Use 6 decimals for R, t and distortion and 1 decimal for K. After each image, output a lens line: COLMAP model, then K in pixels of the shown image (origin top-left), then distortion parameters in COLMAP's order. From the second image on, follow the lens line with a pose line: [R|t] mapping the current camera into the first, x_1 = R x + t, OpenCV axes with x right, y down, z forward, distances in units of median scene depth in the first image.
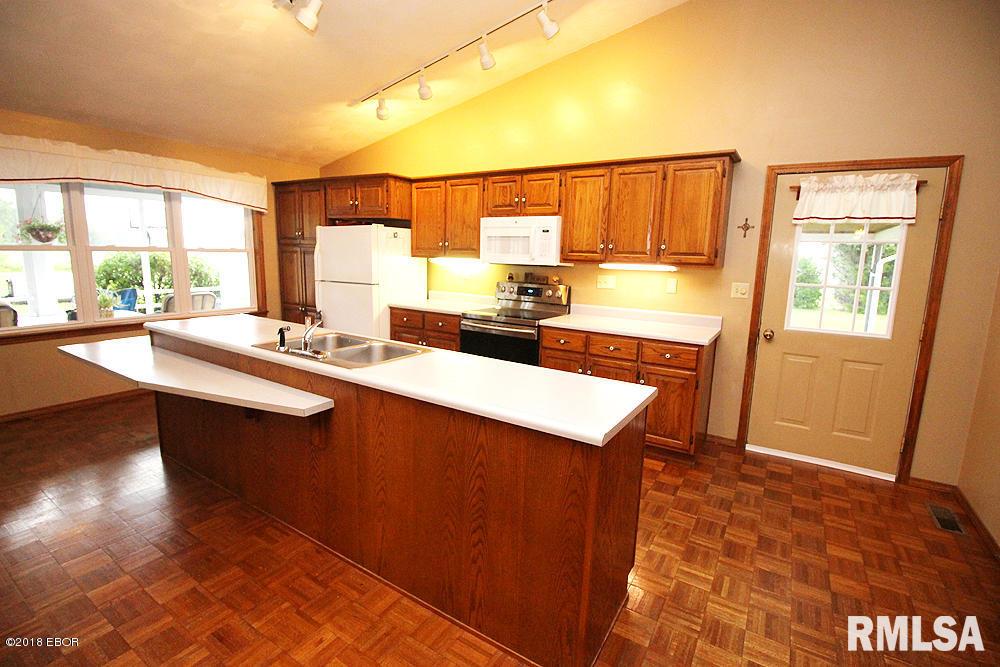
lens RADIAL K [[464.7, 0, 500.3], [0, 464.7, 329.5], [0, 0, 1]] dist [-0.007254, -0.008576]
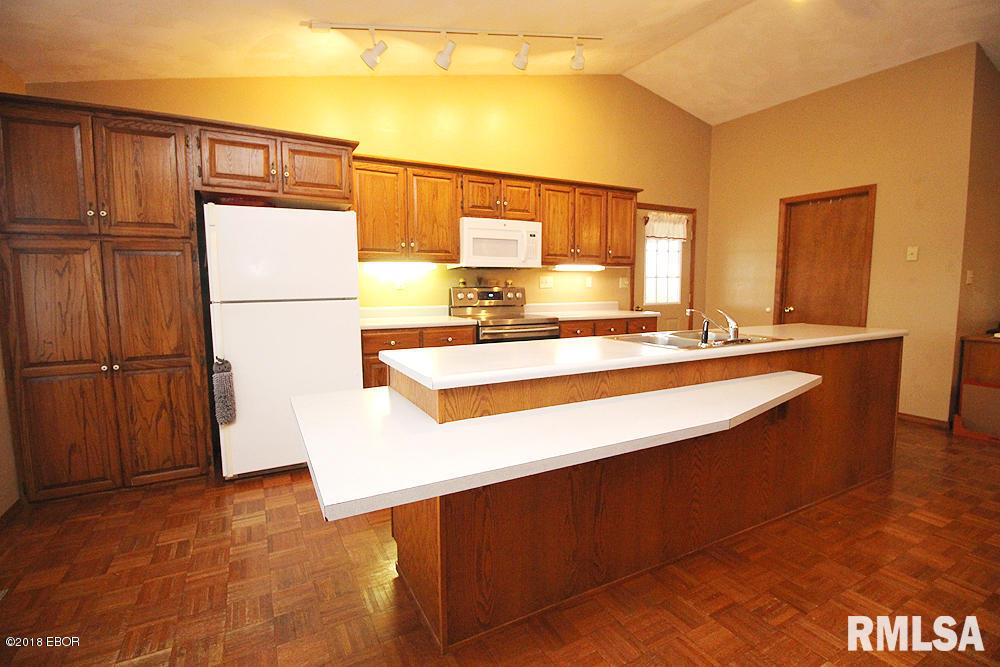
lens RADIAL K [[464.7, 0, 501.1], [0, 464.7, 332.4], [0, 0, 1]] dist [-0.007254, -0.008576]
pose [[0.486447, -0.119287, 0.865529, -0.882463], [0.156952, 0.986452, 0.047742, -0.052915], [-0.859497, 0.112622, 0.498579, 0.545523]]
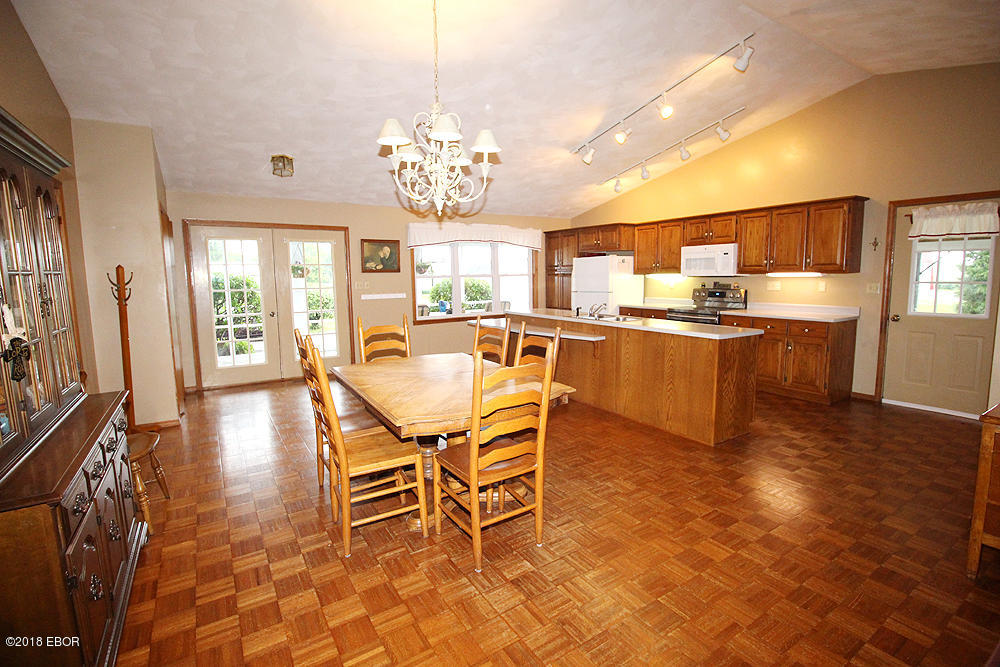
lens RADIAL K [[464.7, 0, 497.7], [0, 464.7, 325.8], [0, 0, 1]] dist [-0.007254, -0.008576]
pose [[0.902342, 0.008200, -0.430942, 0.078723], [-0.032800, 0.998226, -0.049685, 0.124890], [0.429771, 0.058968, 0.901011, -0.681512]]
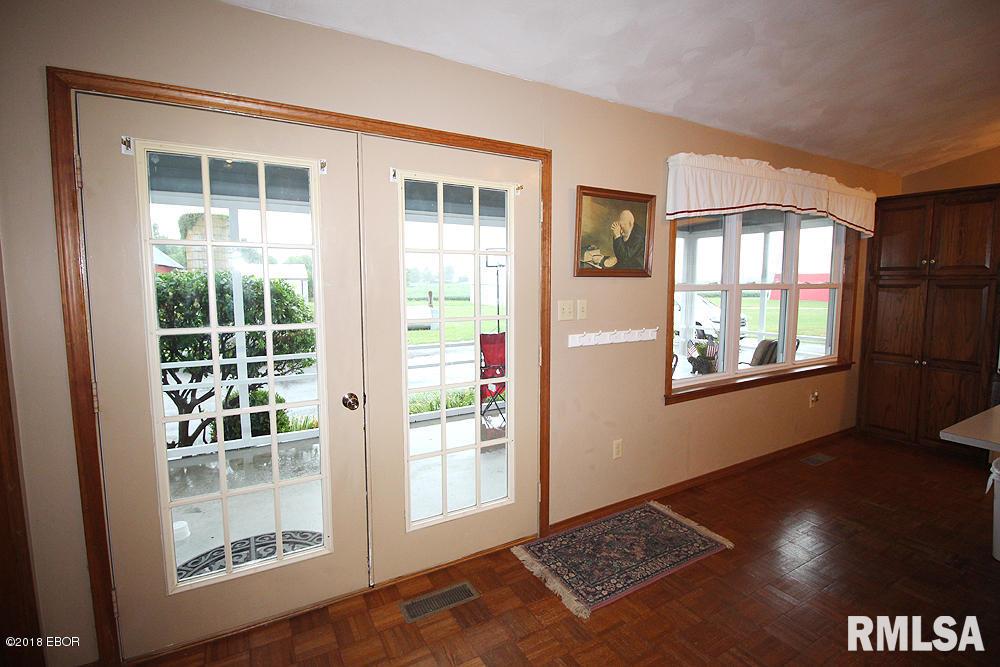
lens RADIAL K [[464.7, 0, 489.4], [0, 464.7, 313.0], [0, 0, 1]] dist [-0.007254, -0.008576]
pose [[0.879041, 0.010220, -0.476636, -0.940063], [-0.055619, 0.995142, -0.081239, -0.033840], [0.473491, 0.097922, 0.875339, 0.039966]]
